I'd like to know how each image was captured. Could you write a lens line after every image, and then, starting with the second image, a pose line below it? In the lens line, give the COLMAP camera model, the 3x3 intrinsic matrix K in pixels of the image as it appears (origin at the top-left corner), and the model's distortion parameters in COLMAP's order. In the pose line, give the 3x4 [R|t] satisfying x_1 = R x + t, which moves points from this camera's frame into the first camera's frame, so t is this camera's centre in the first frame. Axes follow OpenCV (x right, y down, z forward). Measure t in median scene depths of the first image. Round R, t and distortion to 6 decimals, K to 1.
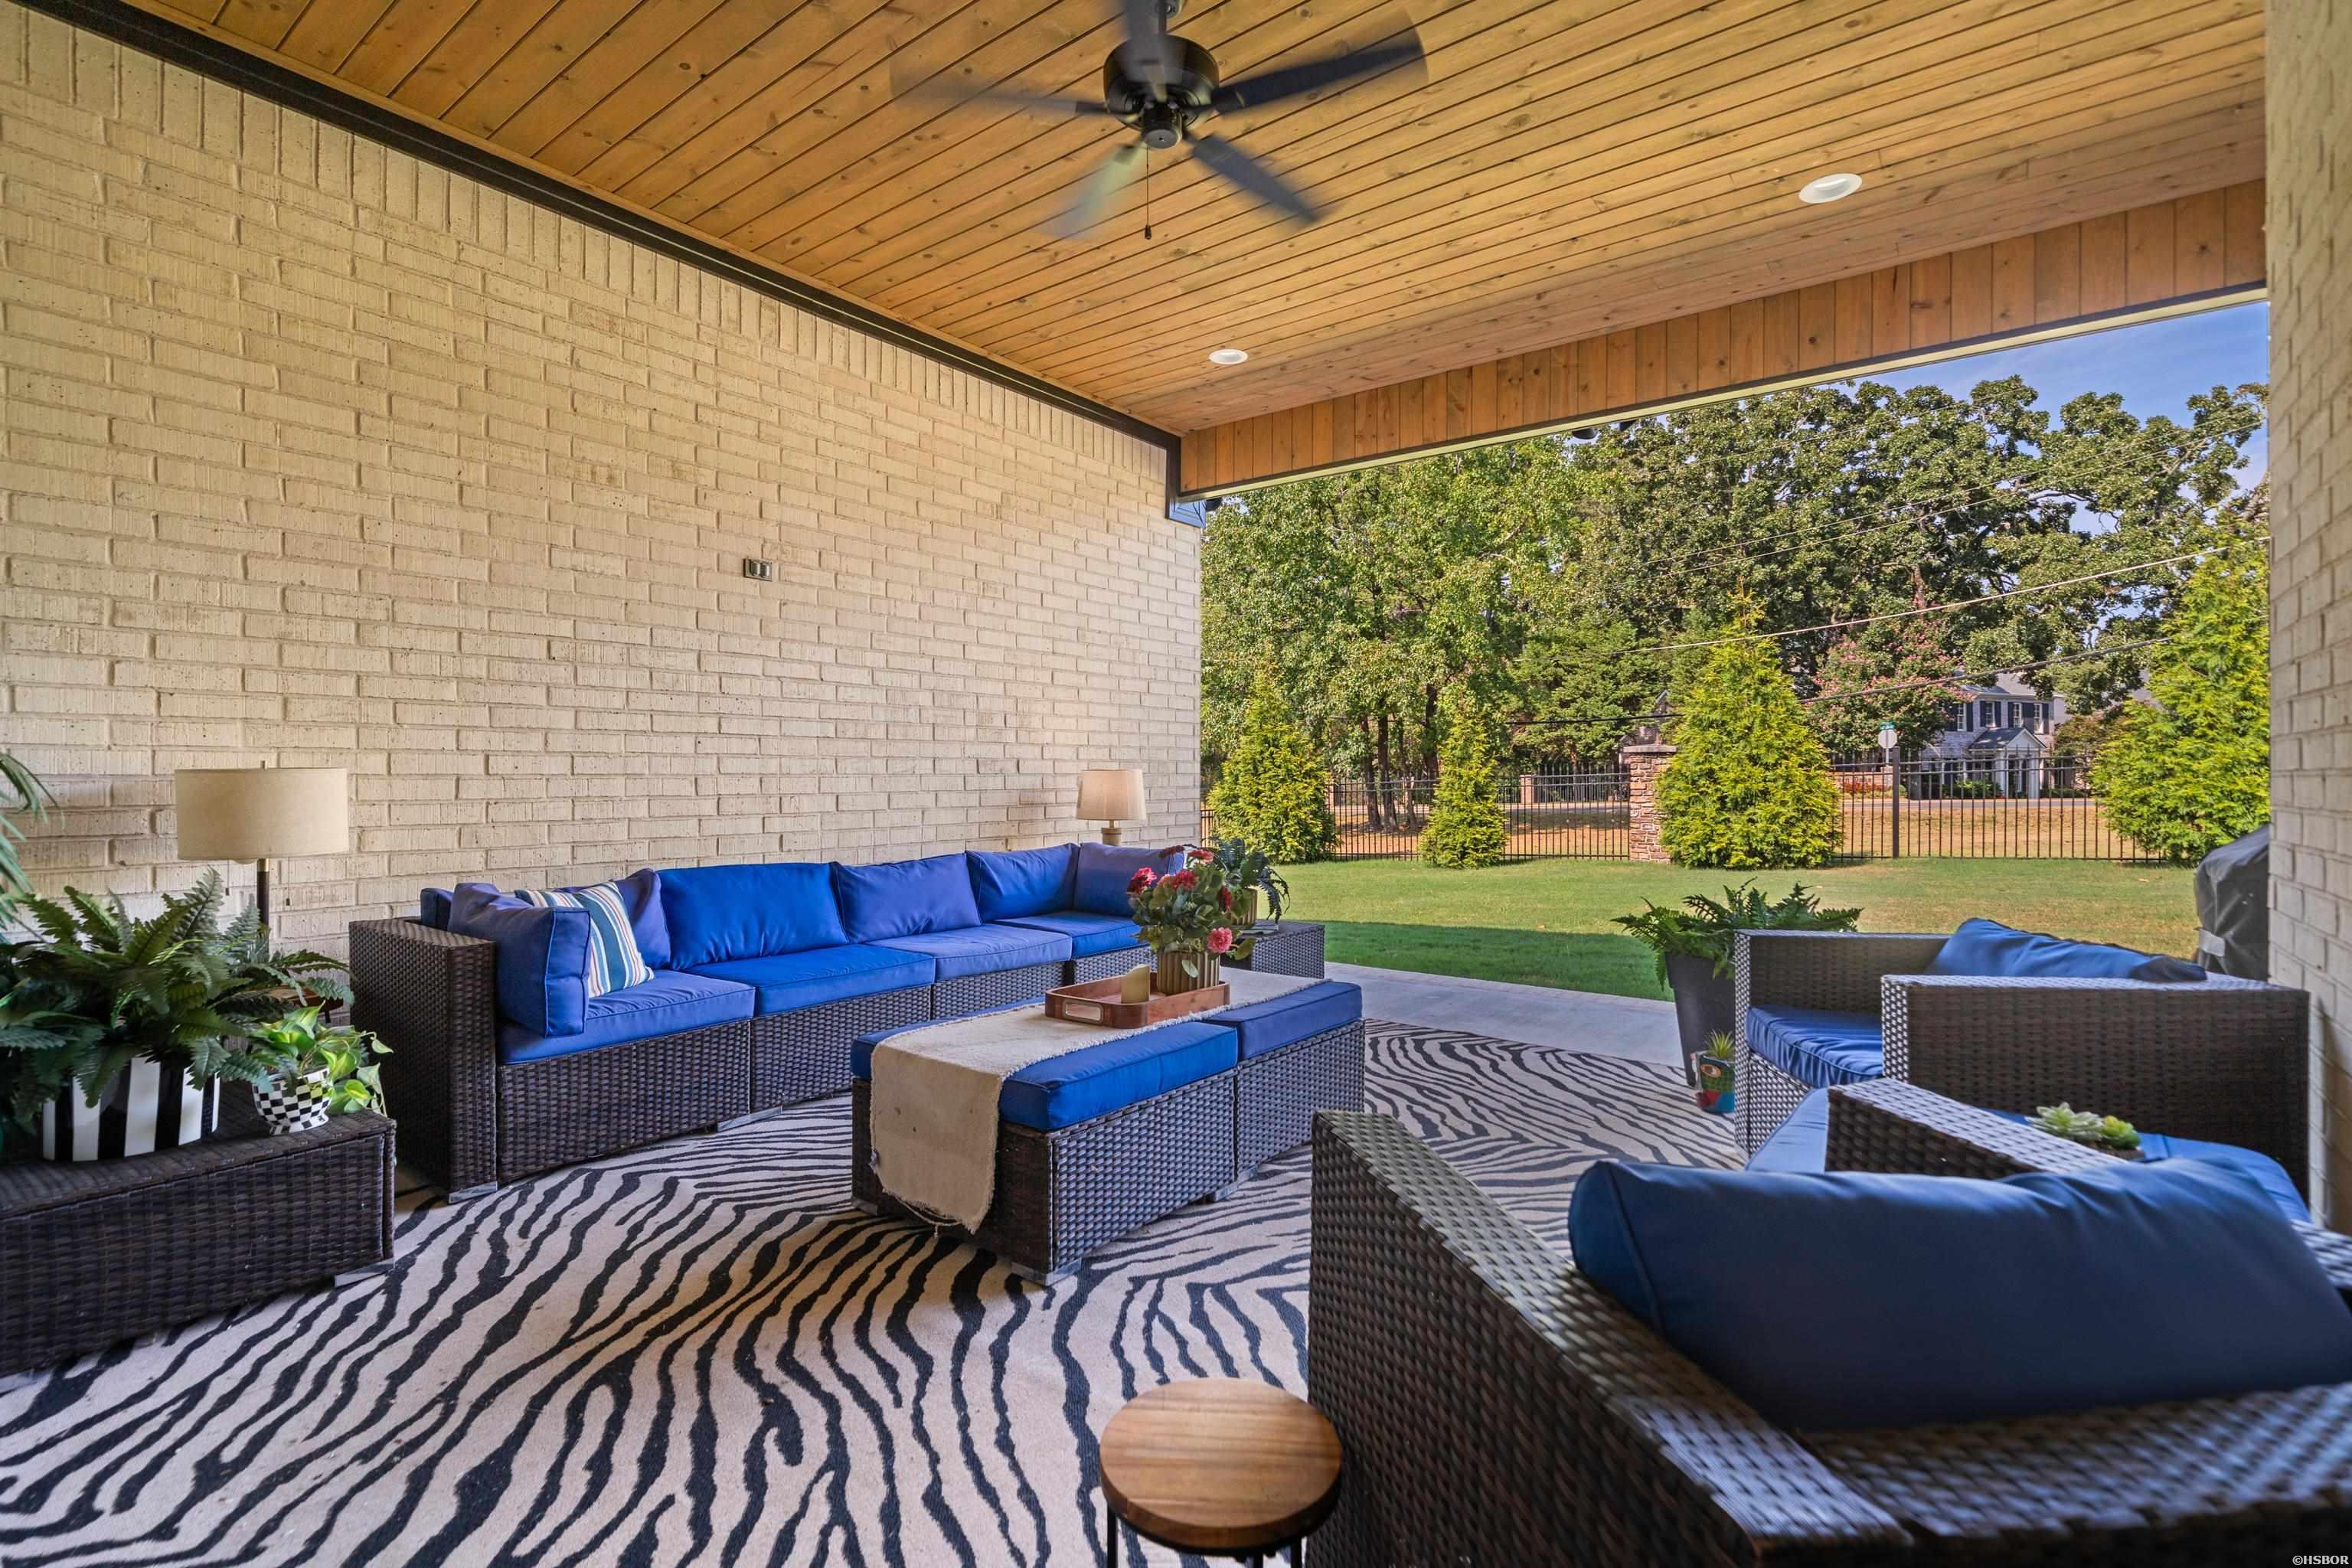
lens RADIAL K [[1079.7, 0, 1173.6], [0, 1079.7, 783.9], [0, 0, 1]] dist [0.002017, 0.000077]
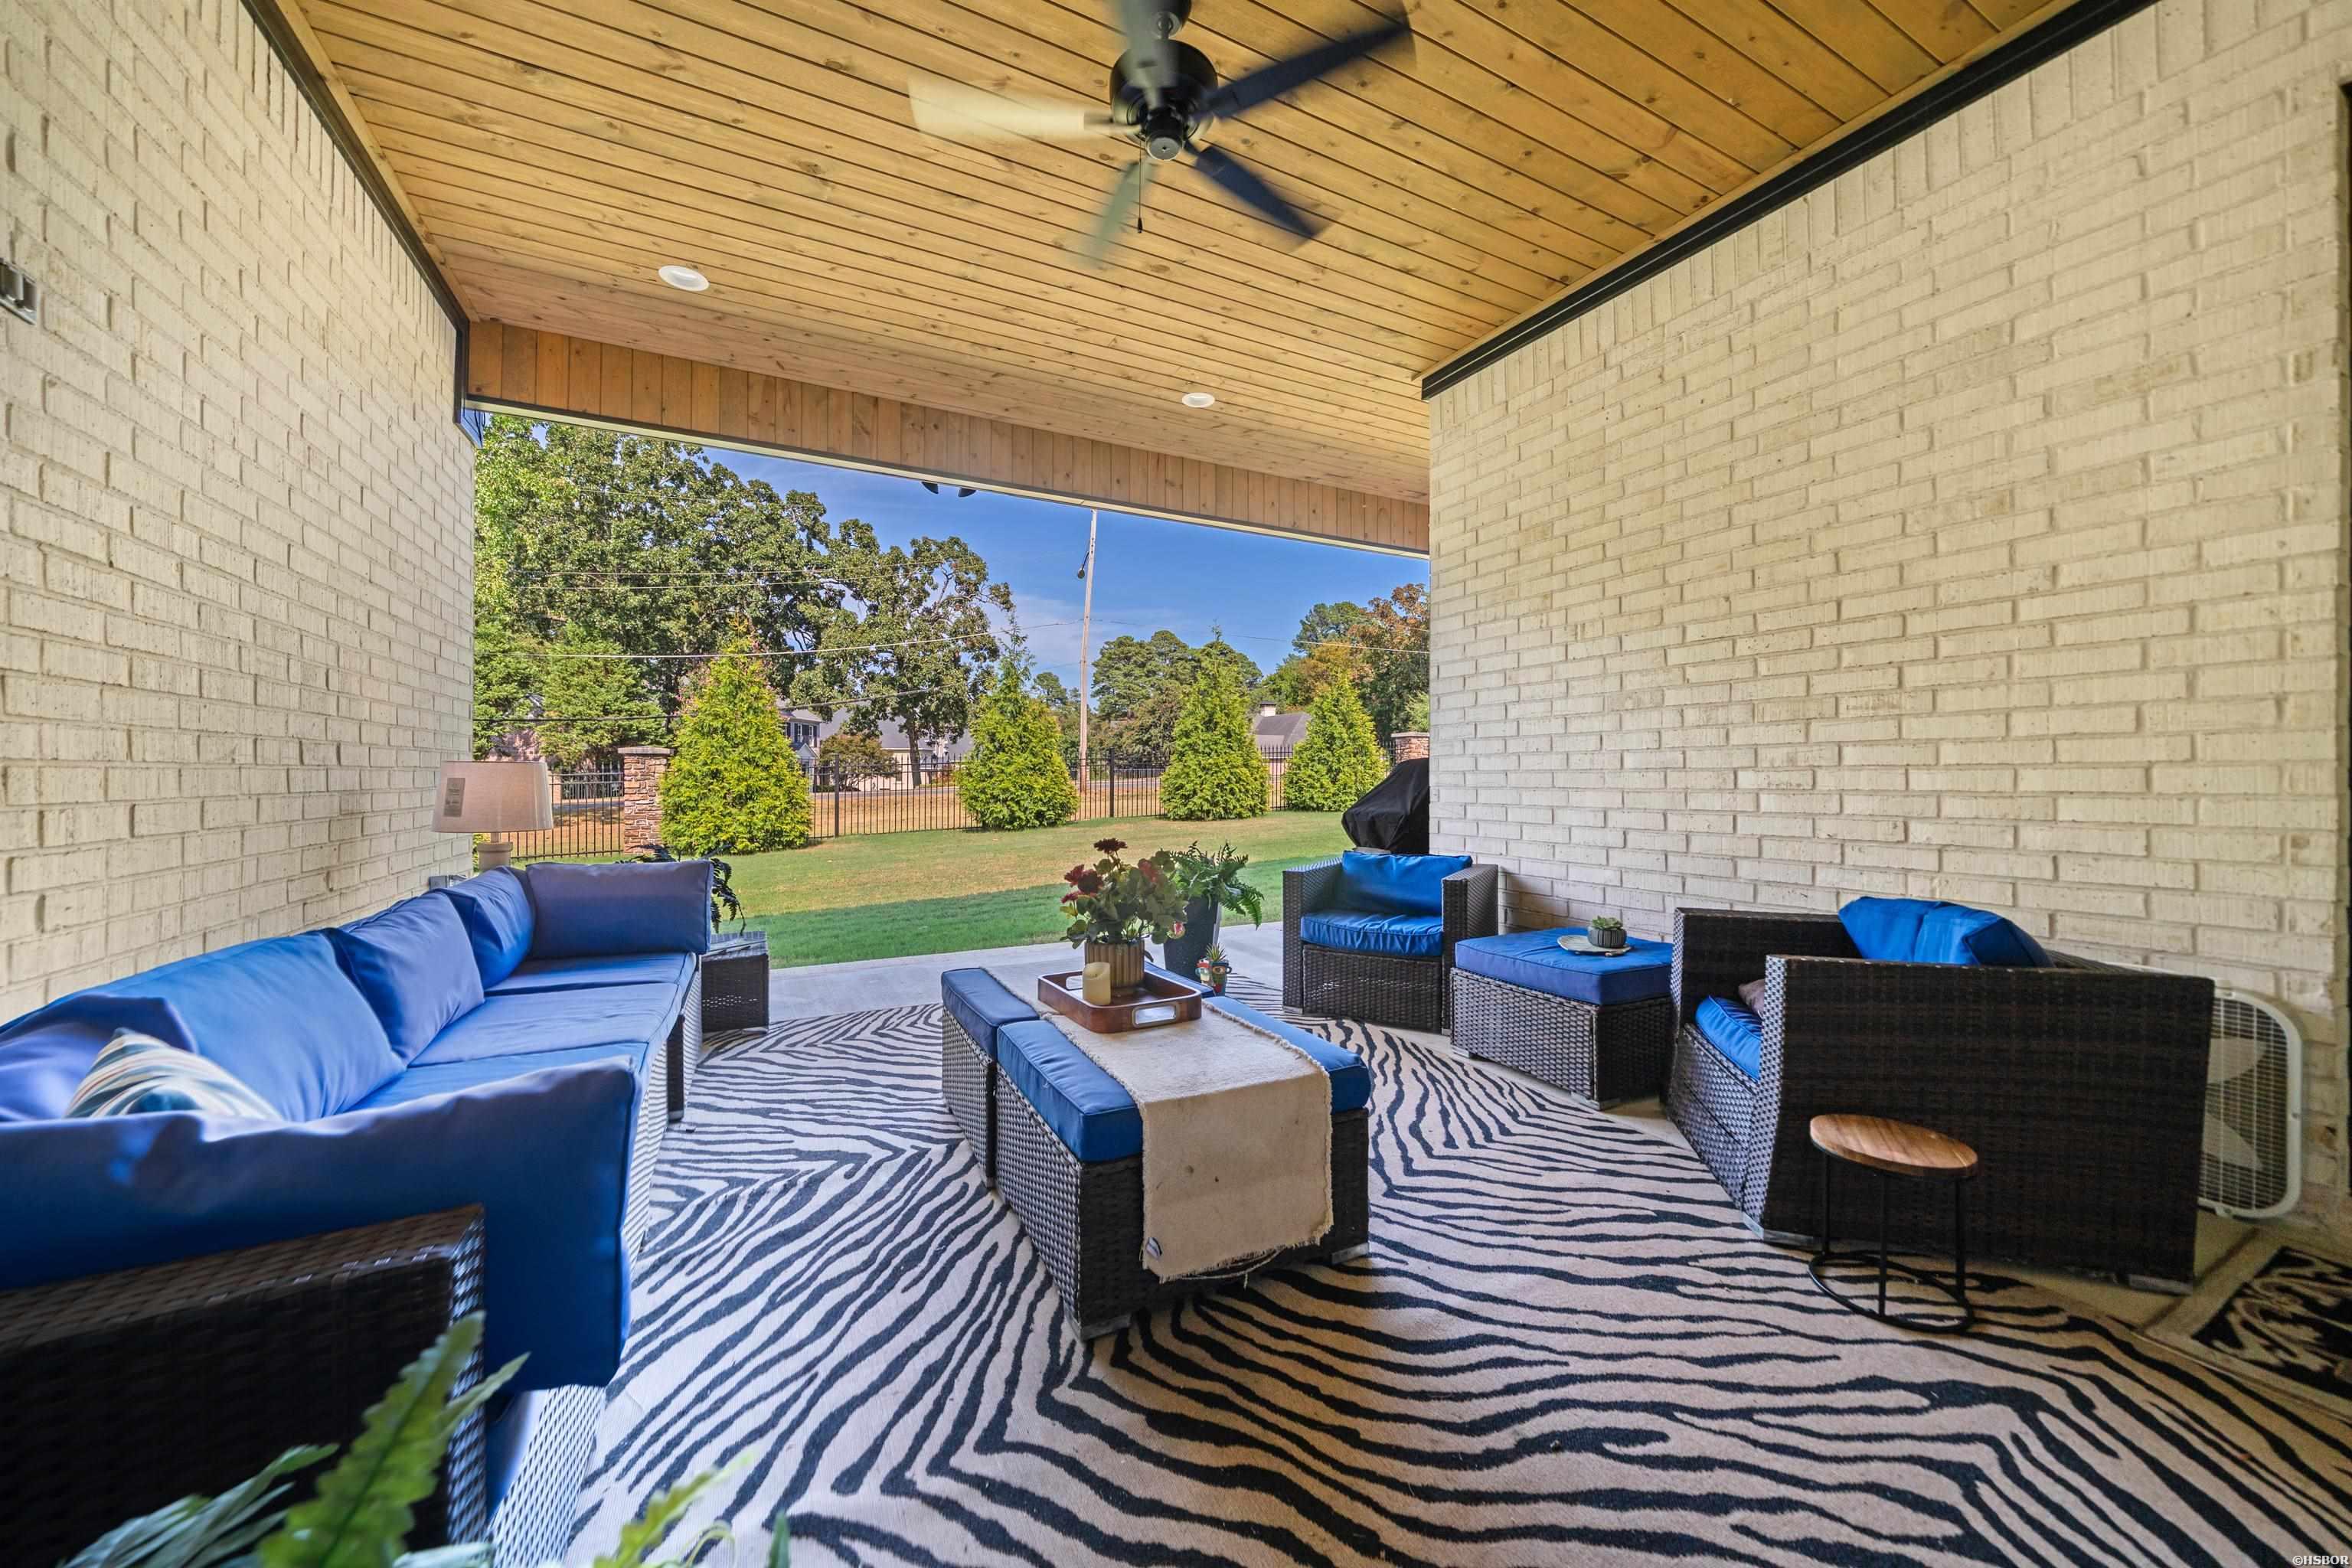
lens RADIAL K [[883.2, 0, 1222.4], [0, 883.2, 776.9], [0, 0, 1]] dist [-0.004053, -0.000135]
pose [[0.405962, 0.000255, 0.913890, -0.713749], [0.006448, 0.999974, -0.003143, 0.003583], [-0.913867, 0.007169, 0.405950, 0.579890]]
